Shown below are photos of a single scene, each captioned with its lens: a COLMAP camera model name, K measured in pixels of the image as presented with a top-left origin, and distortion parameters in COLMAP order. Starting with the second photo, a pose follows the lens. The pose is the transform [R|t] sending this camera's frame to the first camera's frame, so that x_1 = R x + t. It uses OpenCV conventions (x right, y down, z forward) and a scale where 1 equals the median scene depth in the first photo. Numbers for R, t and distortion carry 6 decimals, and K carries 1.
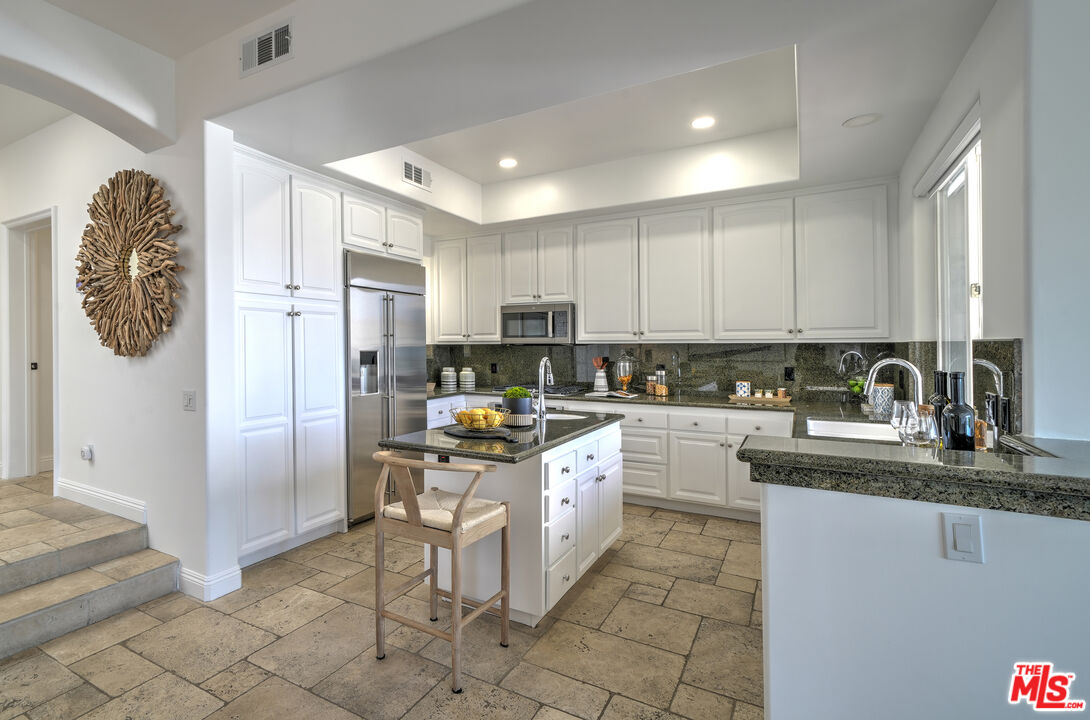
lens RADIAL K [[540.9, 0, 539.1], [0, 540.9, 360.8], [0, 0, 1]] dist [0.001970, 0.000097]
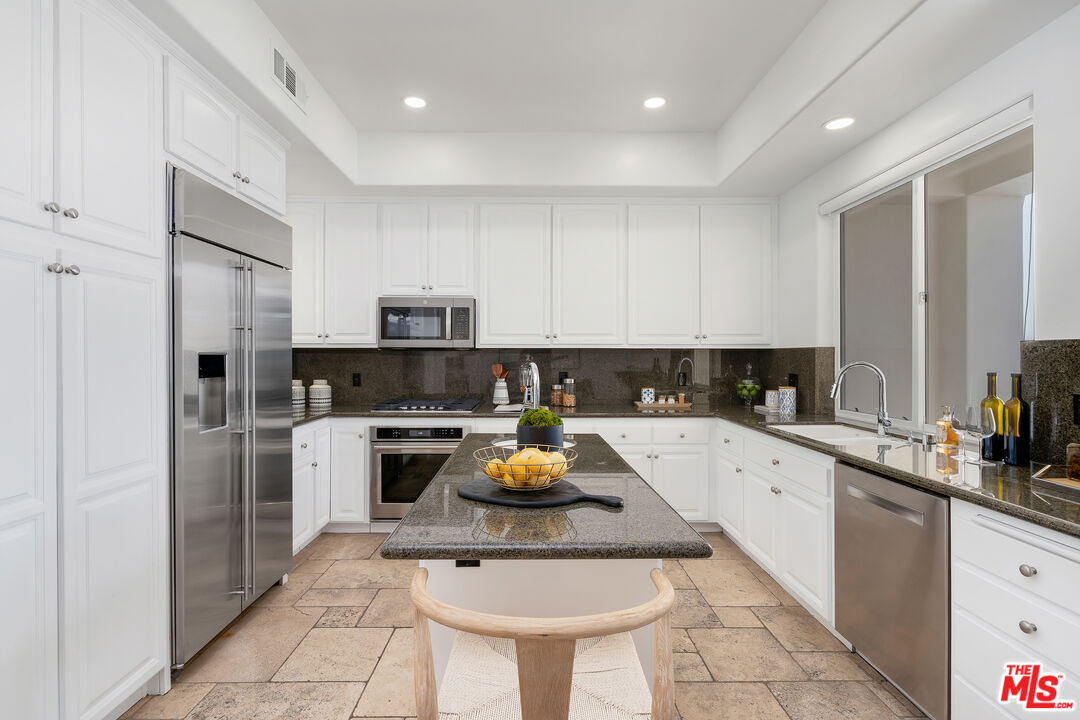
lens RADIAL K [[485.9, 0, 542.4], [0, 485.9, 361.3], [0, 0, 1]] dist [-0.002369, 0.000111]
pose [[0.880391, -0.002810, 0.474240, -0.199594], [0.011489, 0.999815, -0.015404, 0.001321], [-0.474109, 0.019010, 0.880261, 0.308111]]
